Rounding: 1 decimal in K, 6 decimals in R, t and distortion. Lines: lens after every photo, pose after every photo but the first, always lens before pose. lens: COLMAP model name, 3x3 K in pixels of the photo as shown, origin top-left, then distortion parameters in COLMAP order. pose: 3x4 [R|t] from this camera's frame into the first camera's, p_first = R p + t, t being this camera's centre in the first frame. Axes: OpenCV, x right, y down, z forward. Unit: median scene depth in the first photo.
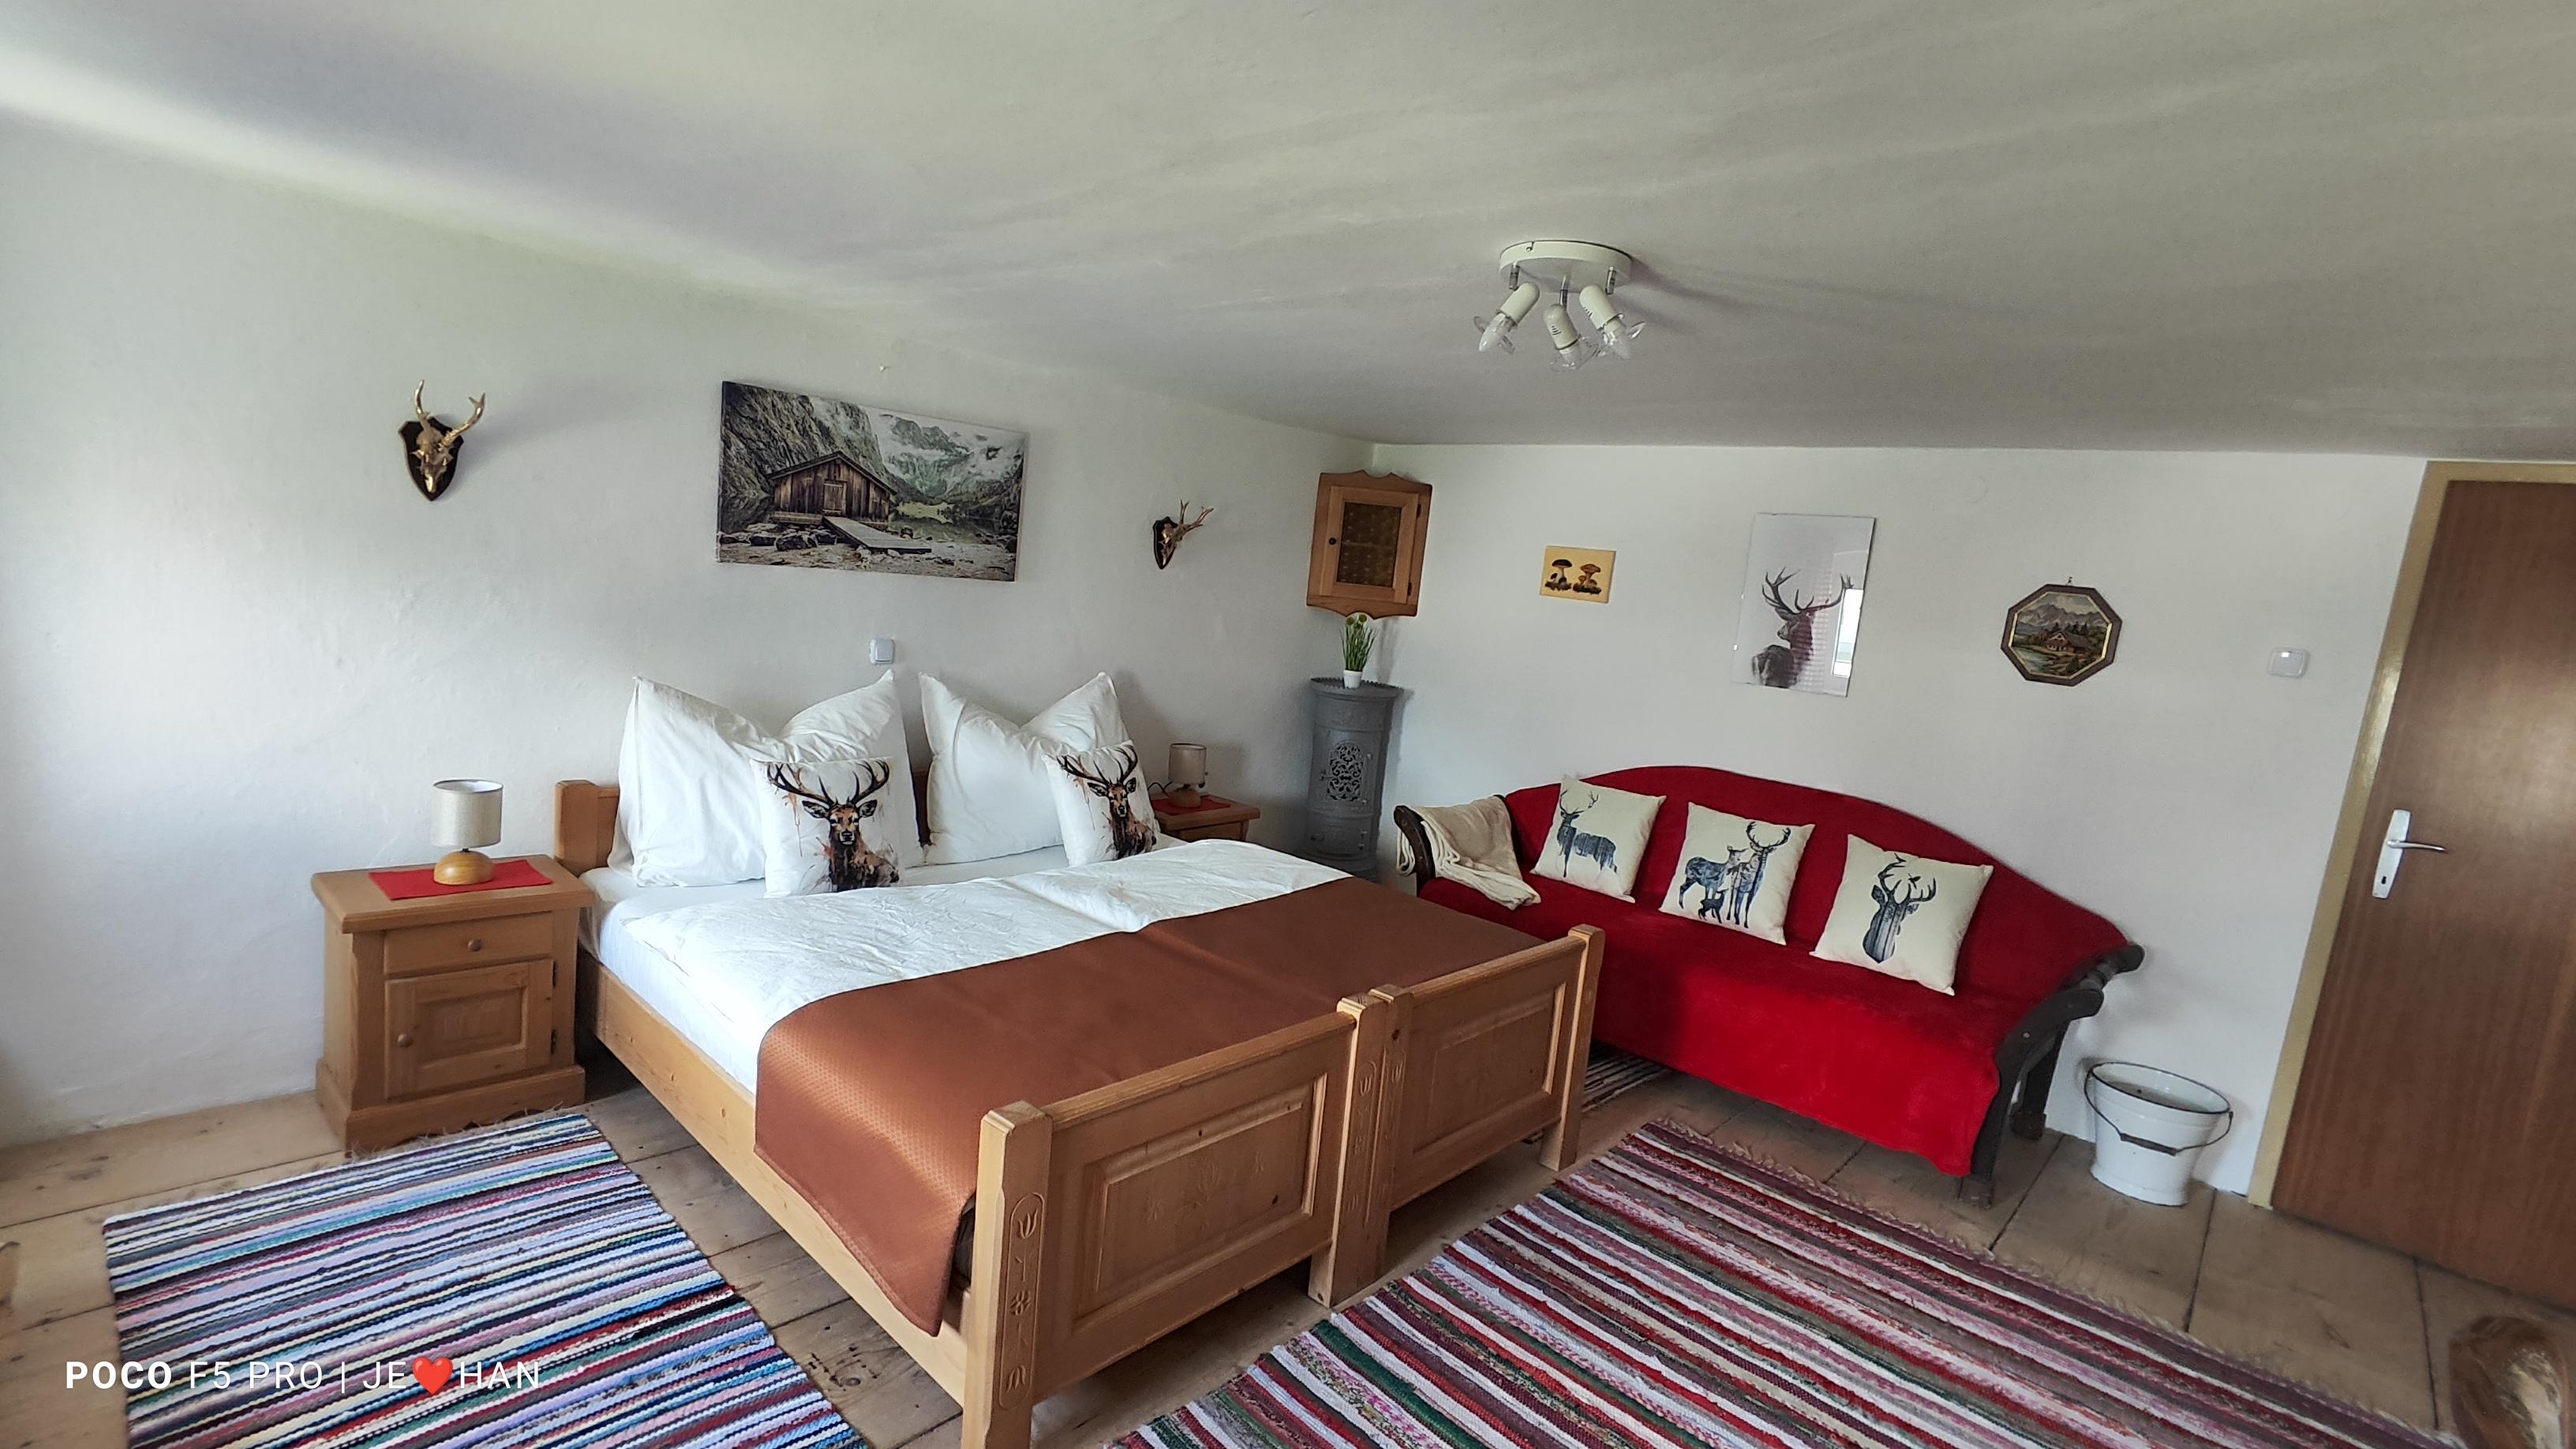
lens RADIAL K [[1173.1, 0, 1289.7], [0, 1173.1, 715.7], [0, 0, 1]] dist [-0.003210, -0.000235]
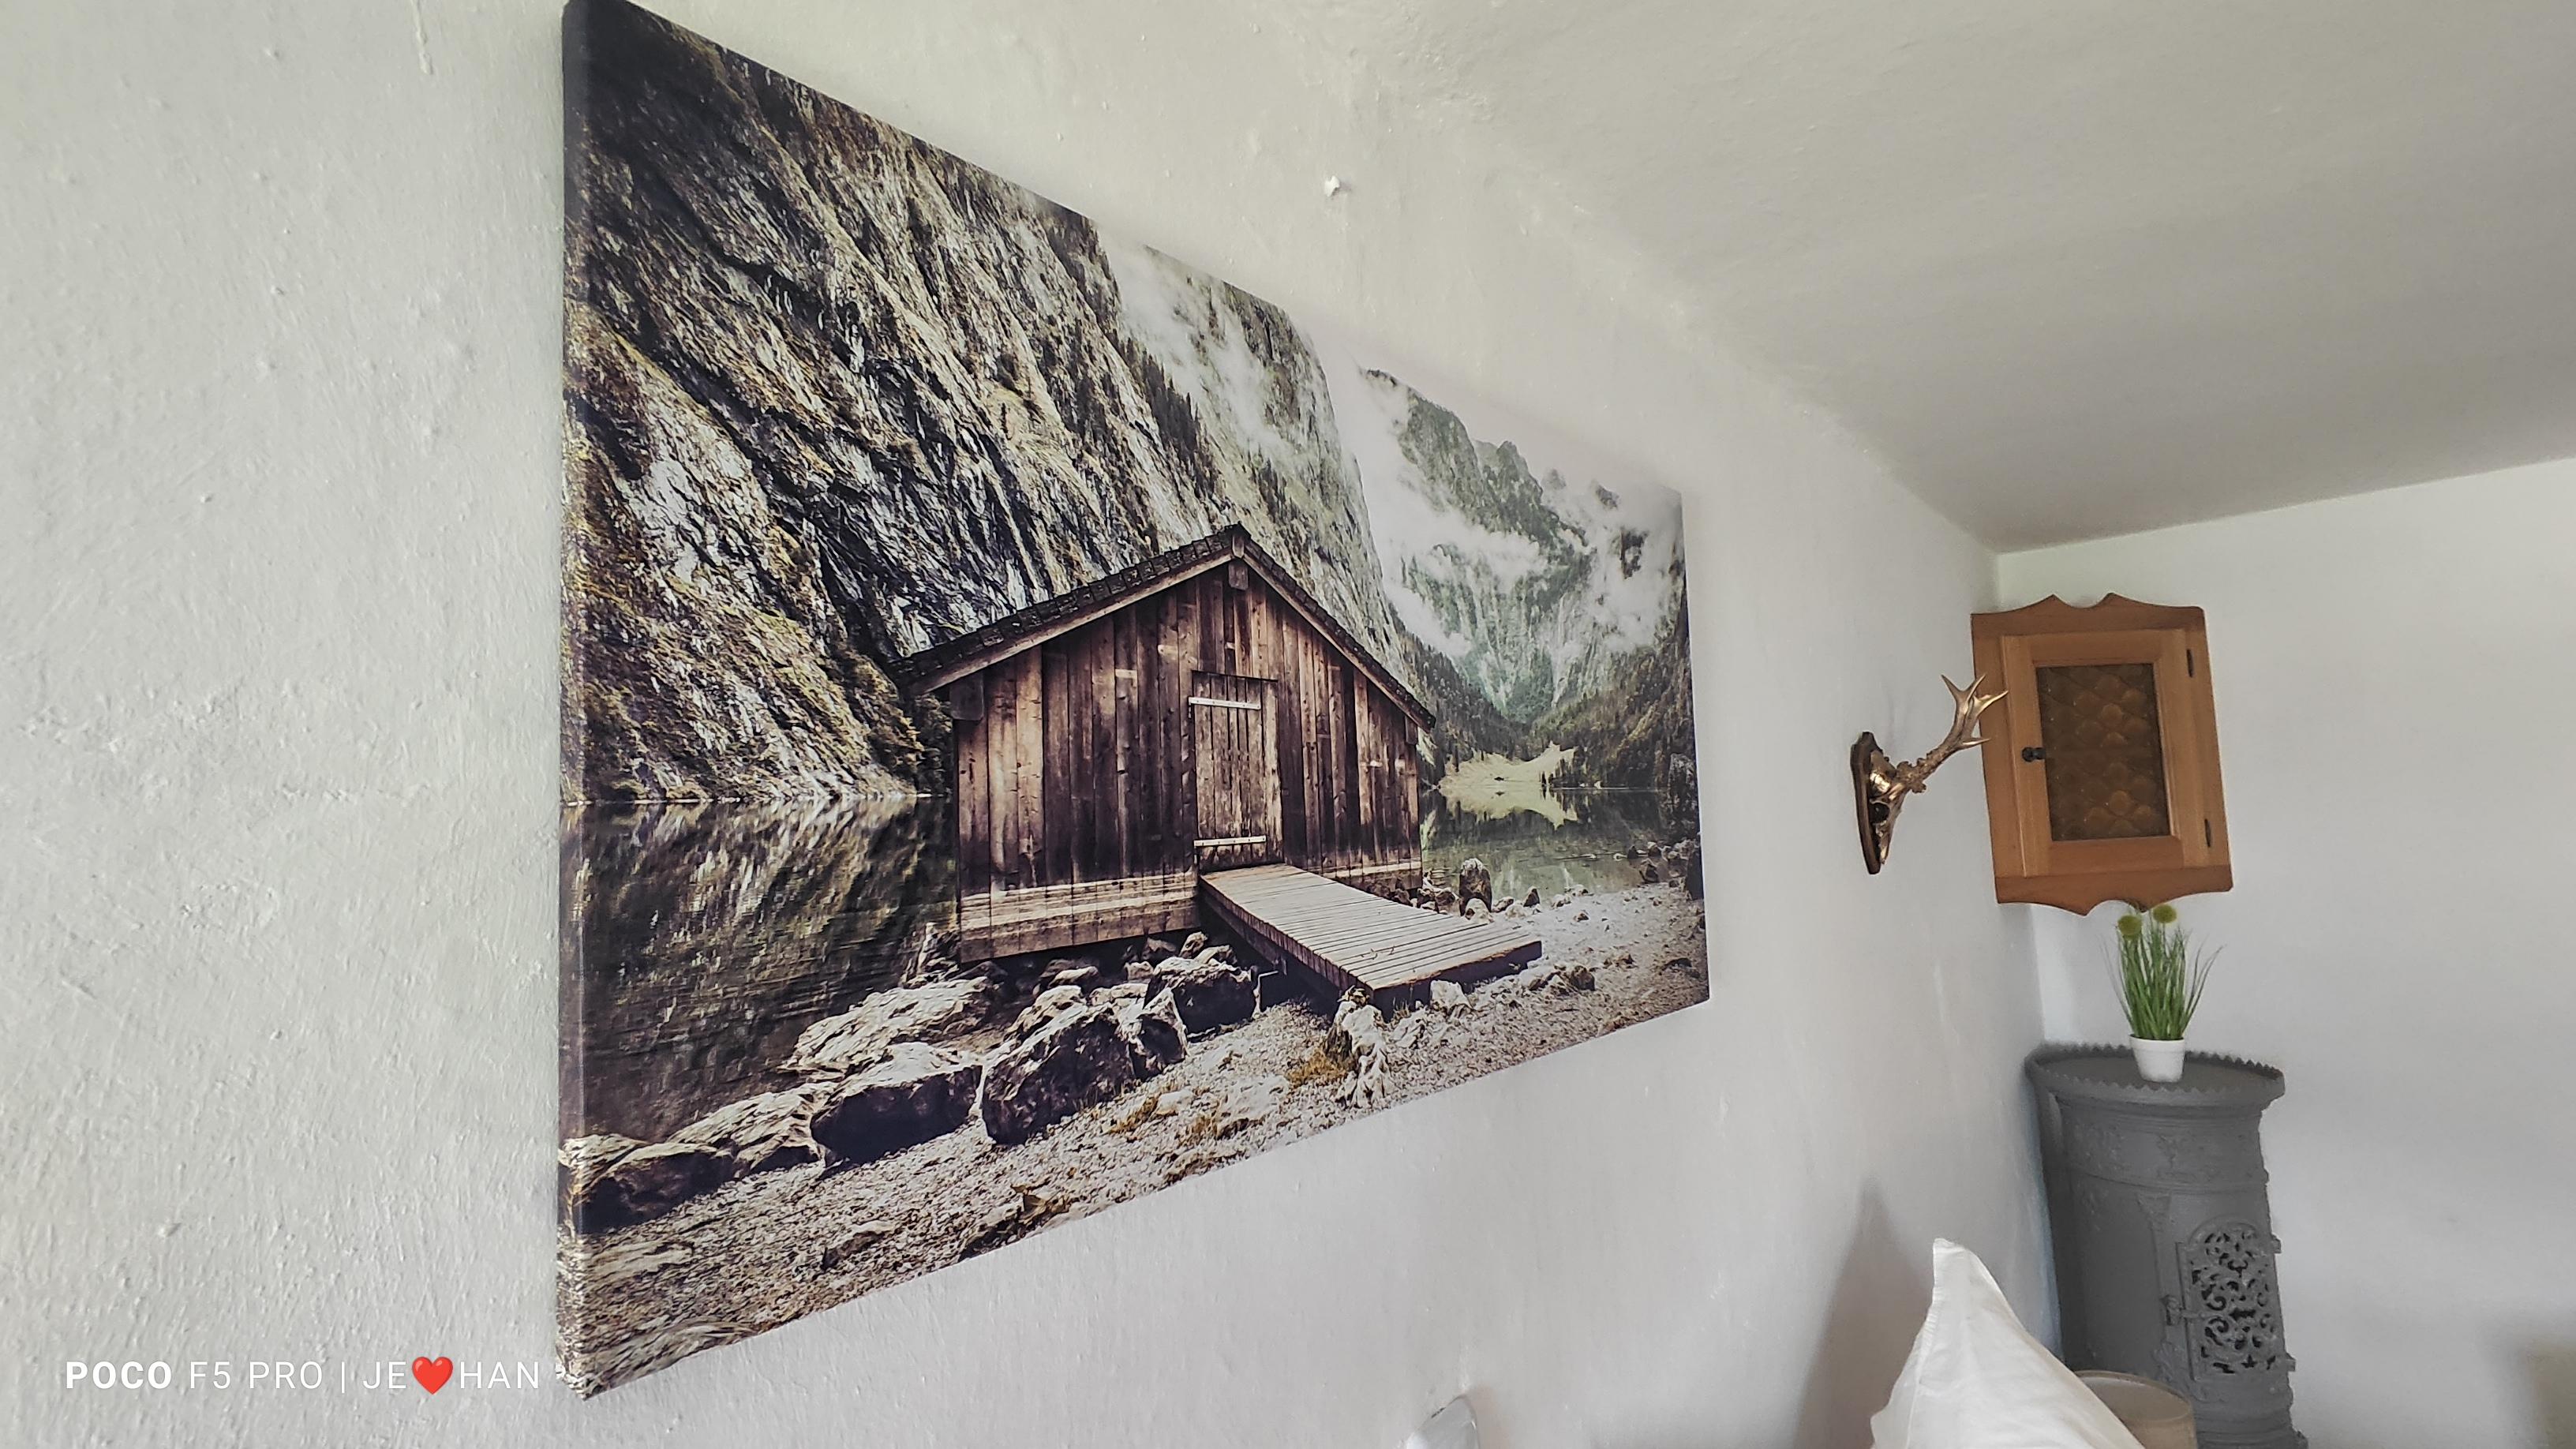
lens RADIAL K [[1173.1, 0, 1285.4], [0, 1173.1, 731.4], [0, 0, 1]] dist [-0.003210, -0.000235]
pose [[0.989297, -0.142530, 0.031261, -0.374208], [0.145918, 0.965944, -0.213681, -0.146215], [0.000259, 0.215955, 0.976403, 0.792866]]
